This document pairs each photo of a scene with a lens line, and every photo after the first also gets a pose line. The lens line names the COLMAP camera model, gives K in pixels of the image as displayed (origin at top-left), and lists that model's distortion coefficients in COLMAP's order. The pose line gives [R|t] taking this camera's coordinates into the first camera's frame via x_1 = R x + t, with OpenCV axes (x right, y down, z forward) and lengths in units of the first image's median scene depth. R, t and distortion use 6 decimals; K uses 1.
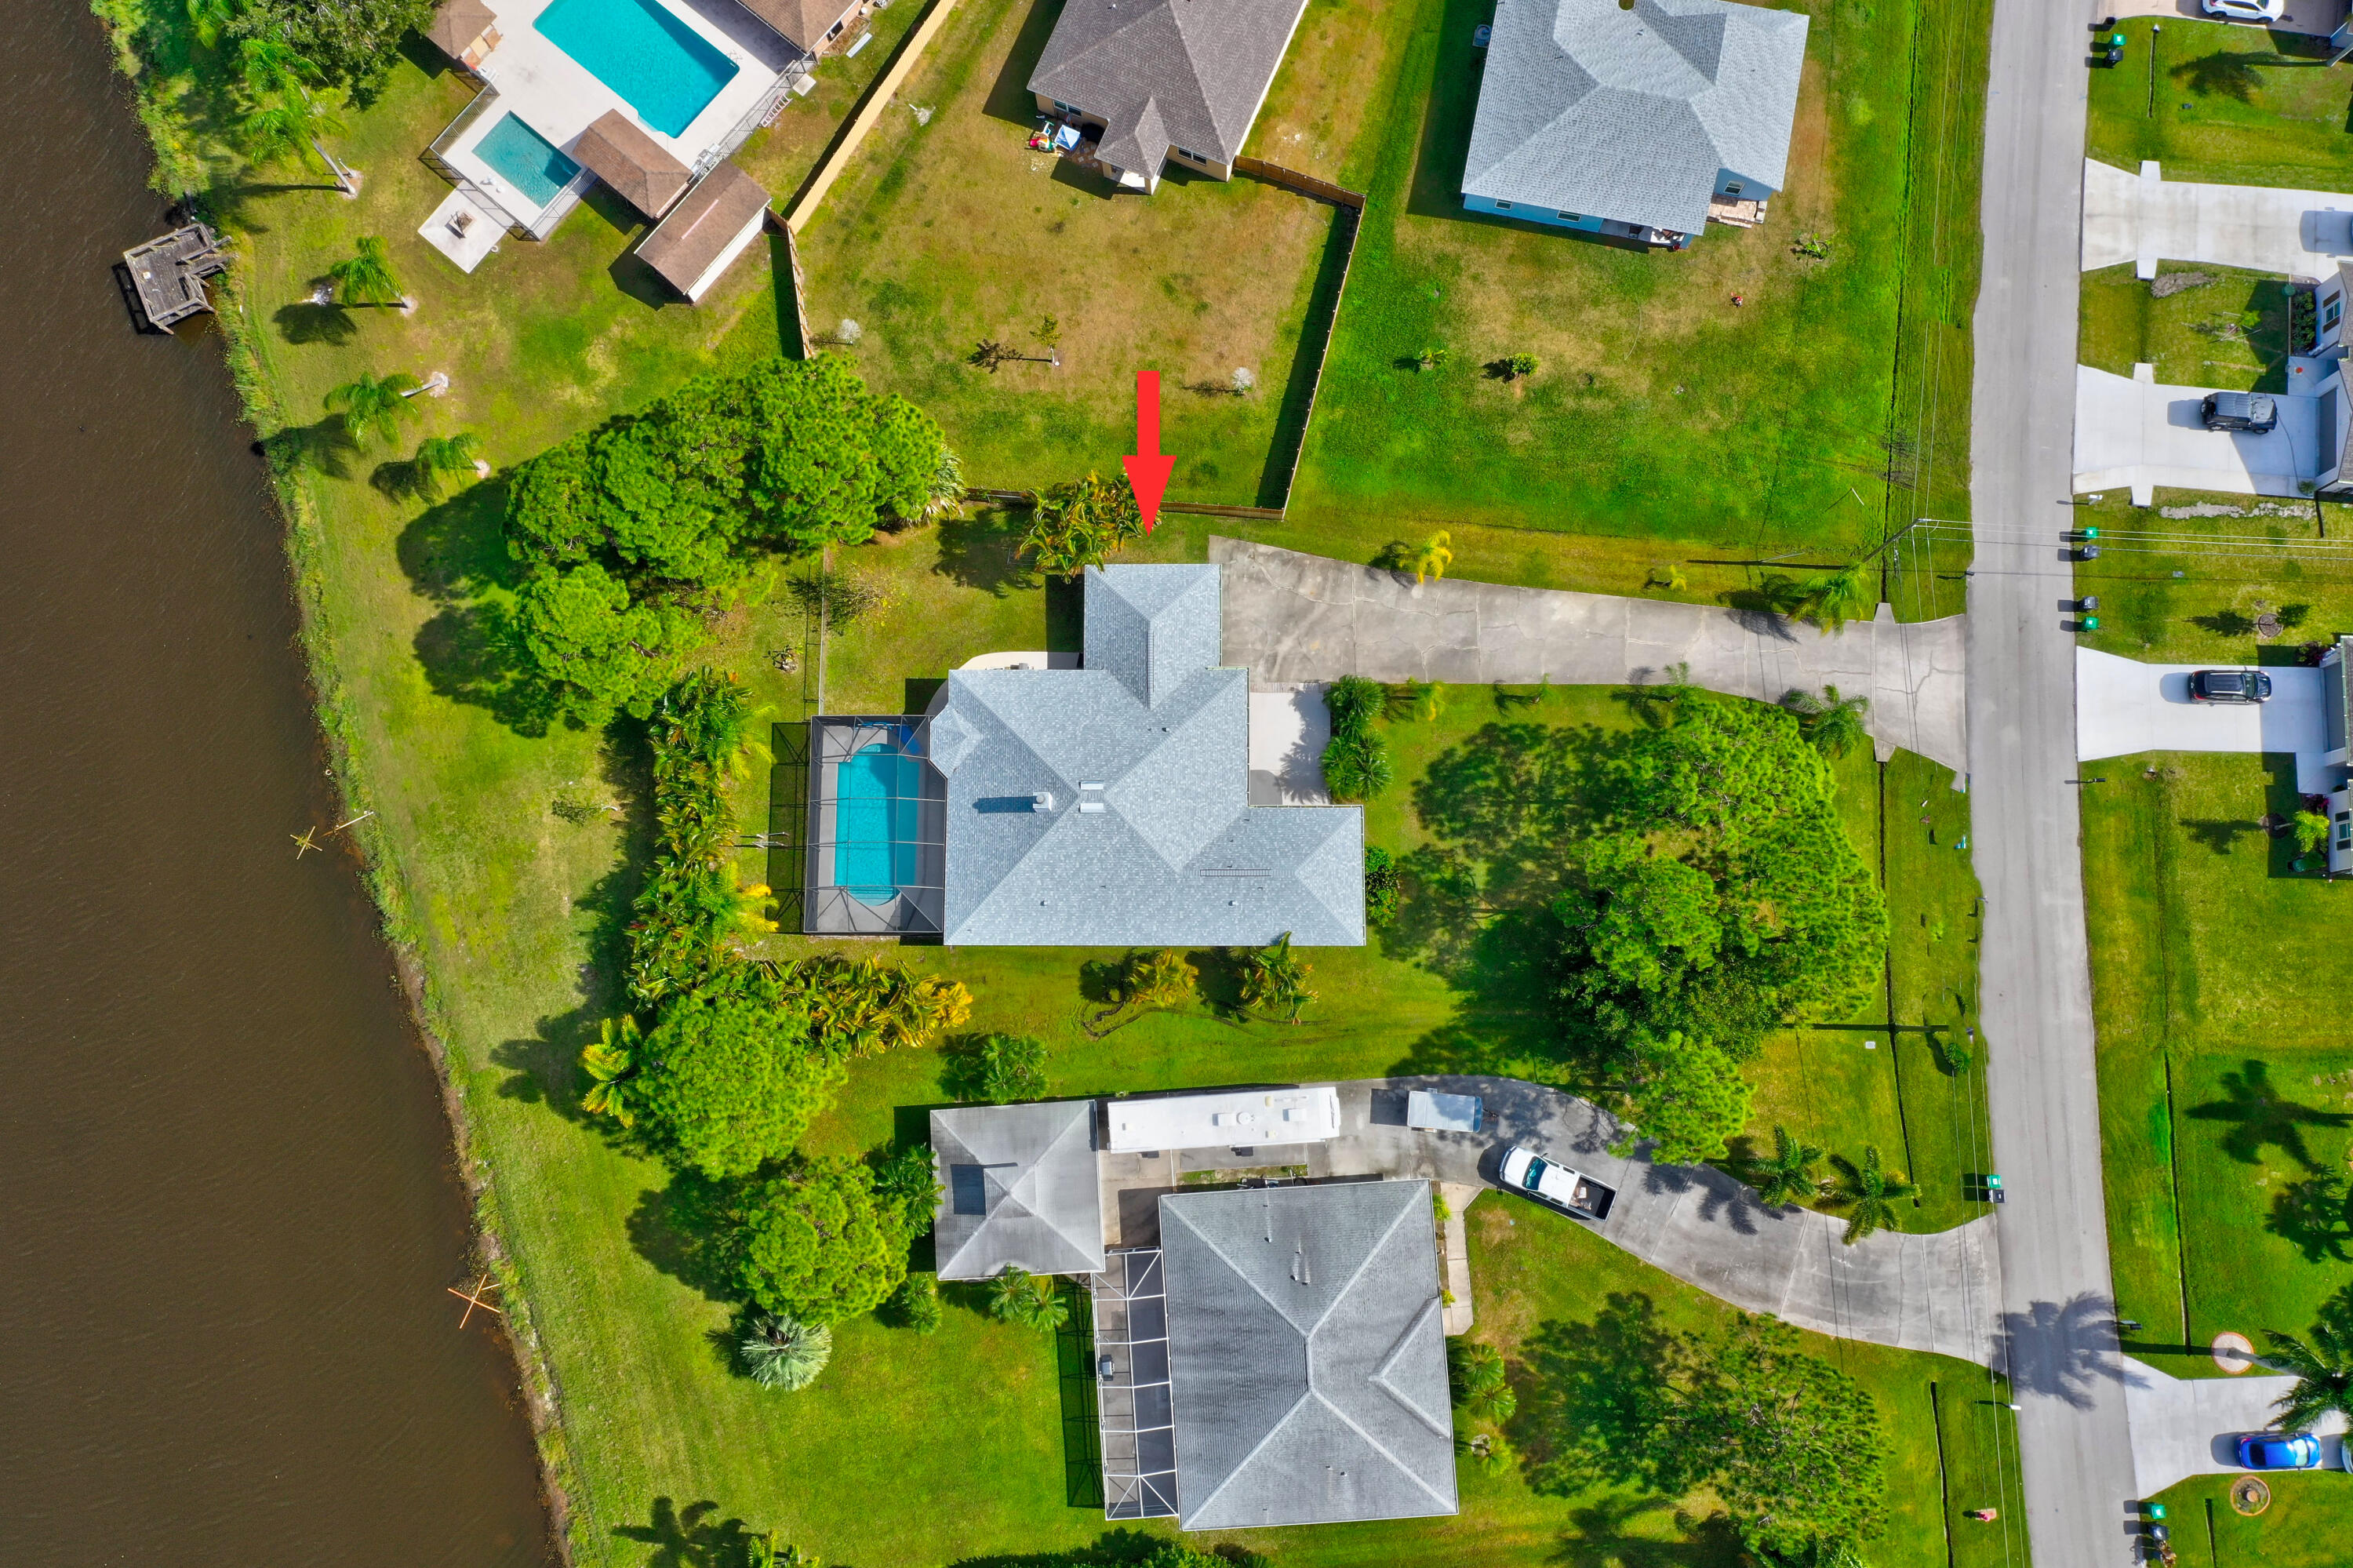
lens RADIAL K [[1837.3, 0, 1176.5], [0, 1837.3, 784.0], [0, 0, 1]] dist [-0.016559, -0.018798]
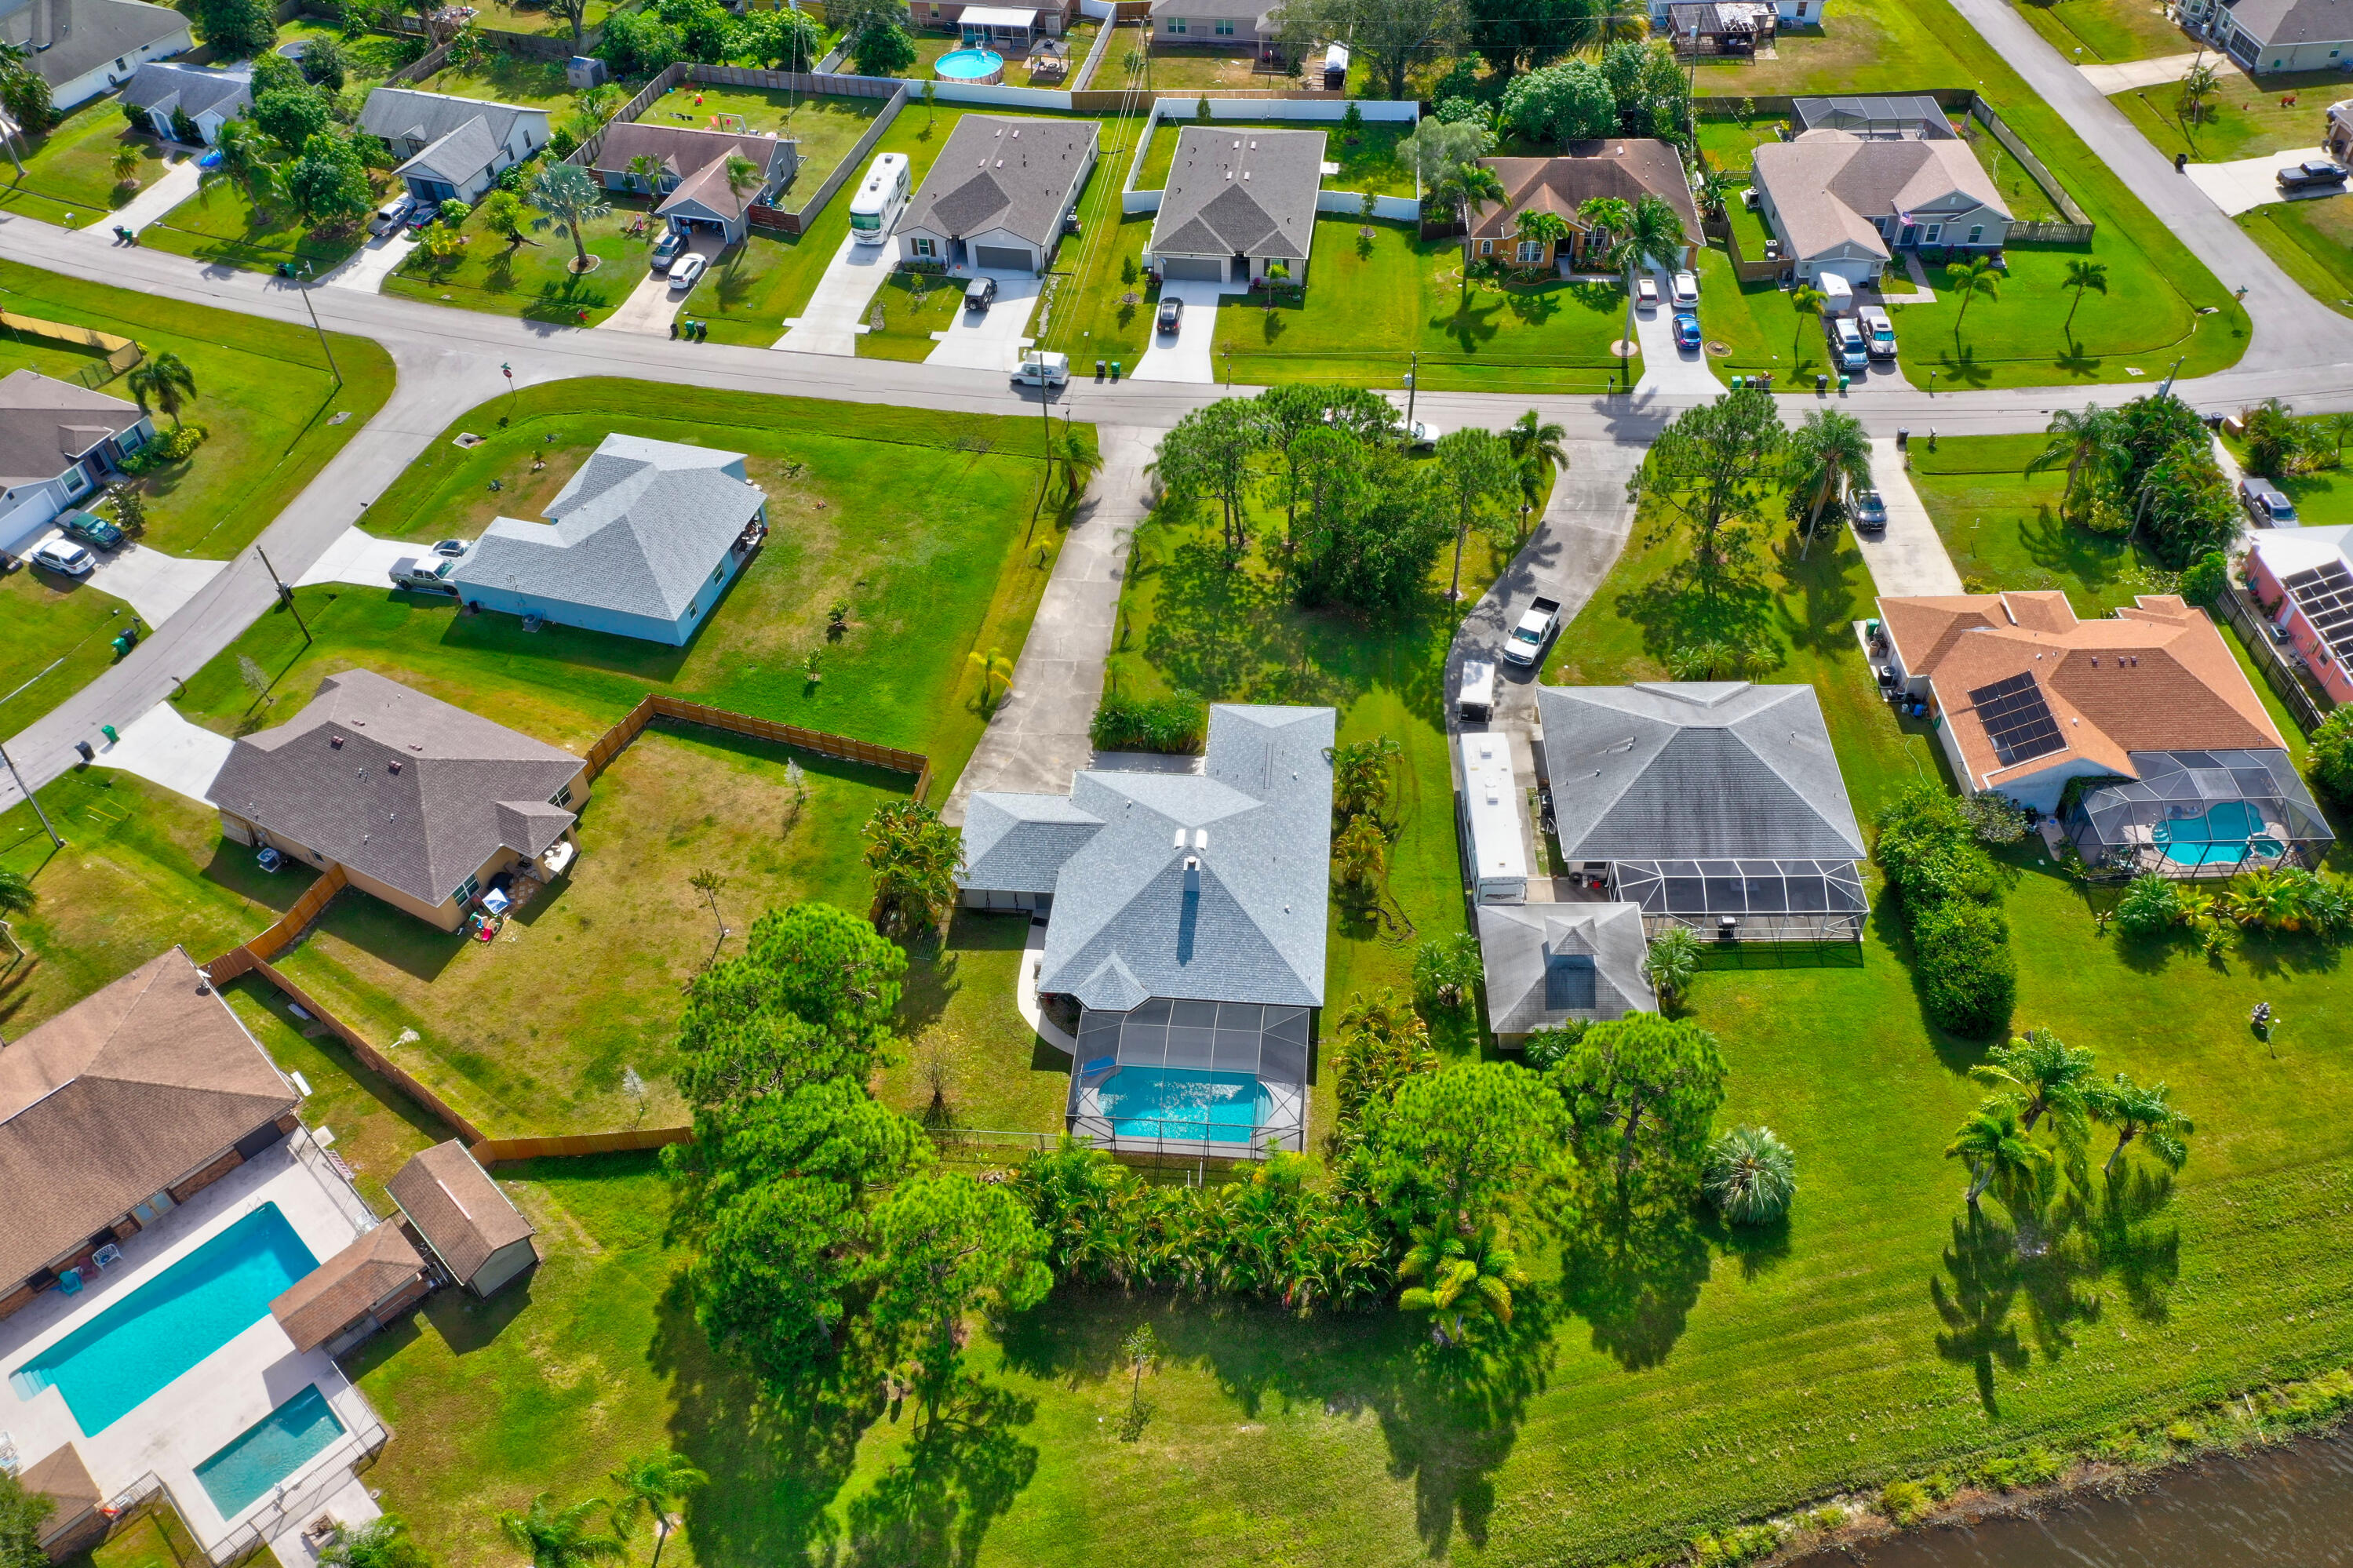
lens RADIAL K [[1837.0, 0, 1176.5], [0, 1837.0, 784.0], [0, 0, 1]] dist [-0.016559, -0.018798]
pose [[0.086559, -0.695825, 0.712977, -0.712147], [0.988106, 0.151266, 0.027666, -0.031936], [-0.127100, 0.702102, 0.700642, 0.235650]]
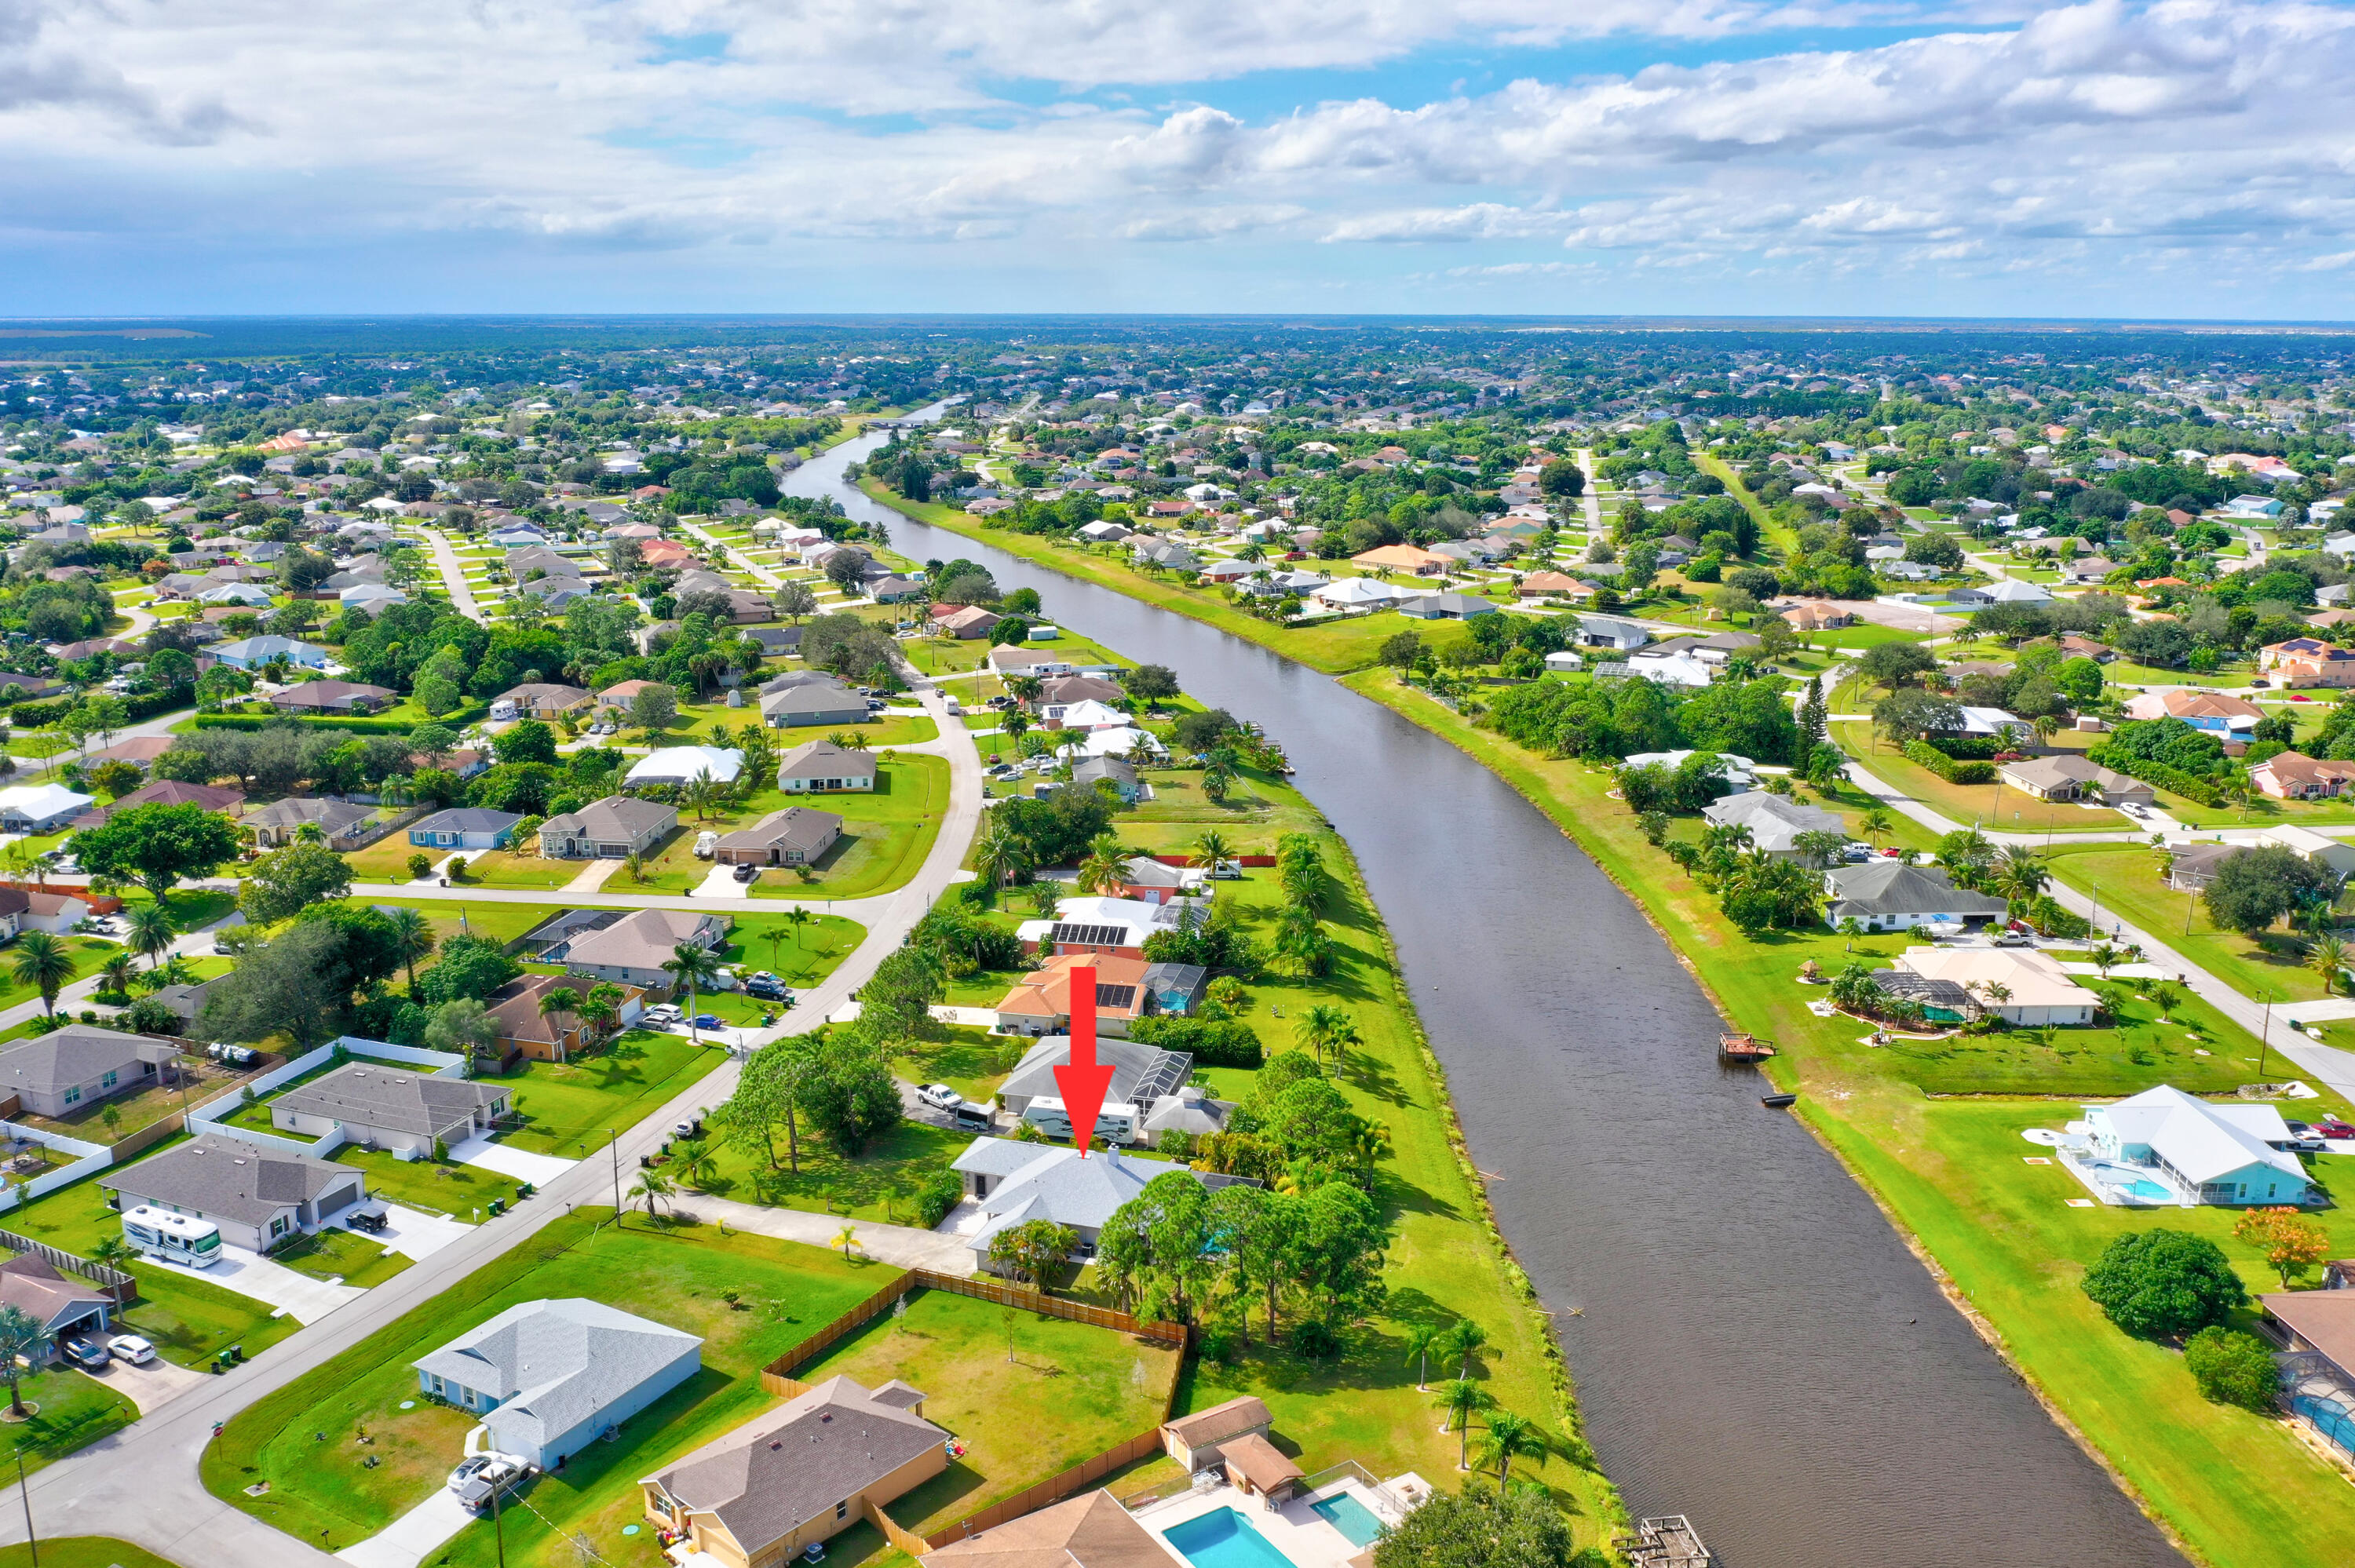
lens RADIAL K [[1838.5, 0, 1177.5], [0, 1838.5, 784.0], [0, 0, 1]] dist [-0.016559, -0.018798]
pose [[-0.953226, -0.049012, 0.298257, -0.620066], [0.301410, -0.080290, 0.950108, -1.563644], [-0.022620, 0.995566, 0.091307, 0.427086]]
